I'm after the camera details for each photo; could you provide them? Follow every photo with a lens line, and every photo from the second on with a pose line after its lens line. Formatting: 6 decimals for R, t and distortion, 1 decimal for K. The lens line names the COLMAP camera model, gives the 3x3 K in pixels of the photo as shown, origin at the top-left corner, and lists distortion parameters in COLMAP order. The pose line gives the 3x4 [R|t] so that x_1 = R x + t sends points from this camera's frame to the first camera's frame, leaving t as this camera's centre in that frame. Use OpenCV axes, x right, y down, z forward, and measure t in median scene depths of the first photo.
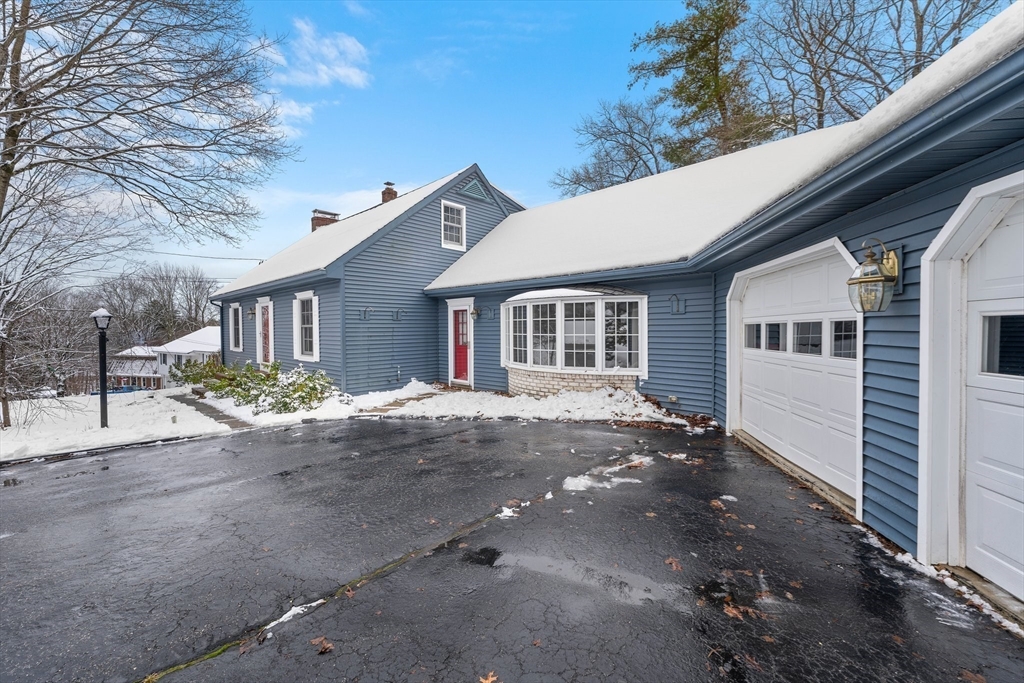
lens RADIAL K [[405.7, 0, 503.4], [0, 405.7, 333.6], [0, 0, 1]] dist [-0.004191, -0.000319]
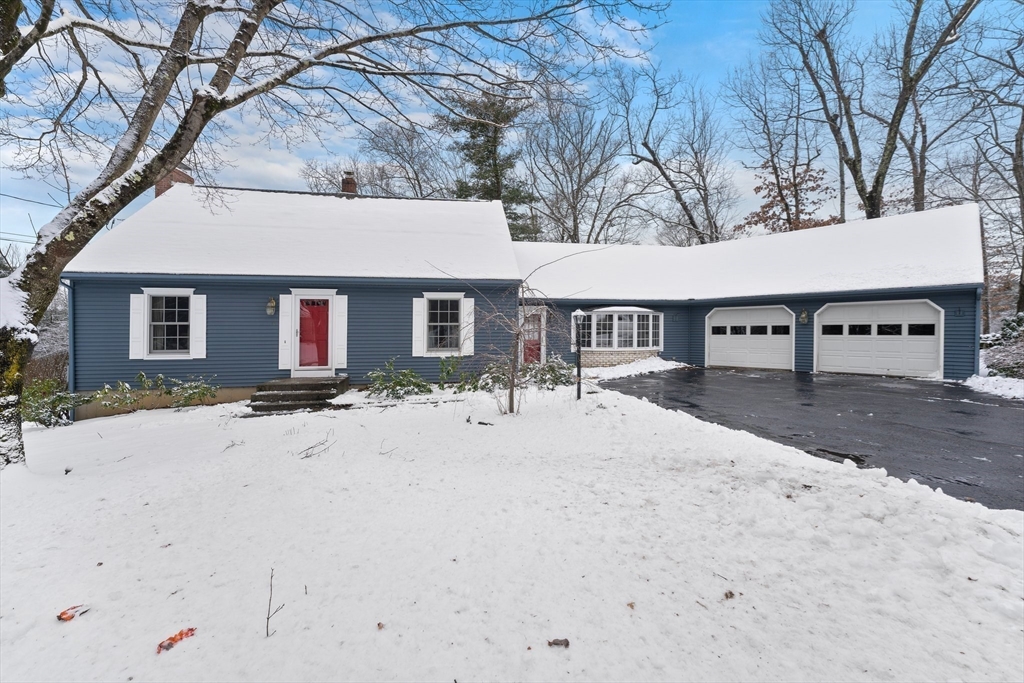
lens RADIAL K [[405.7, 0, 496.3], [0, 405.7, 347.3], [0, 0, 1]] dist [-0.004191, -0.000319]
pose [[0.621255, -0.030024, 0.783033, -1.283914], [0.006797, 0.999435, 0.032929, 0.008995], [-0.783579, -0.015135, 0.621108, 0.220650]]
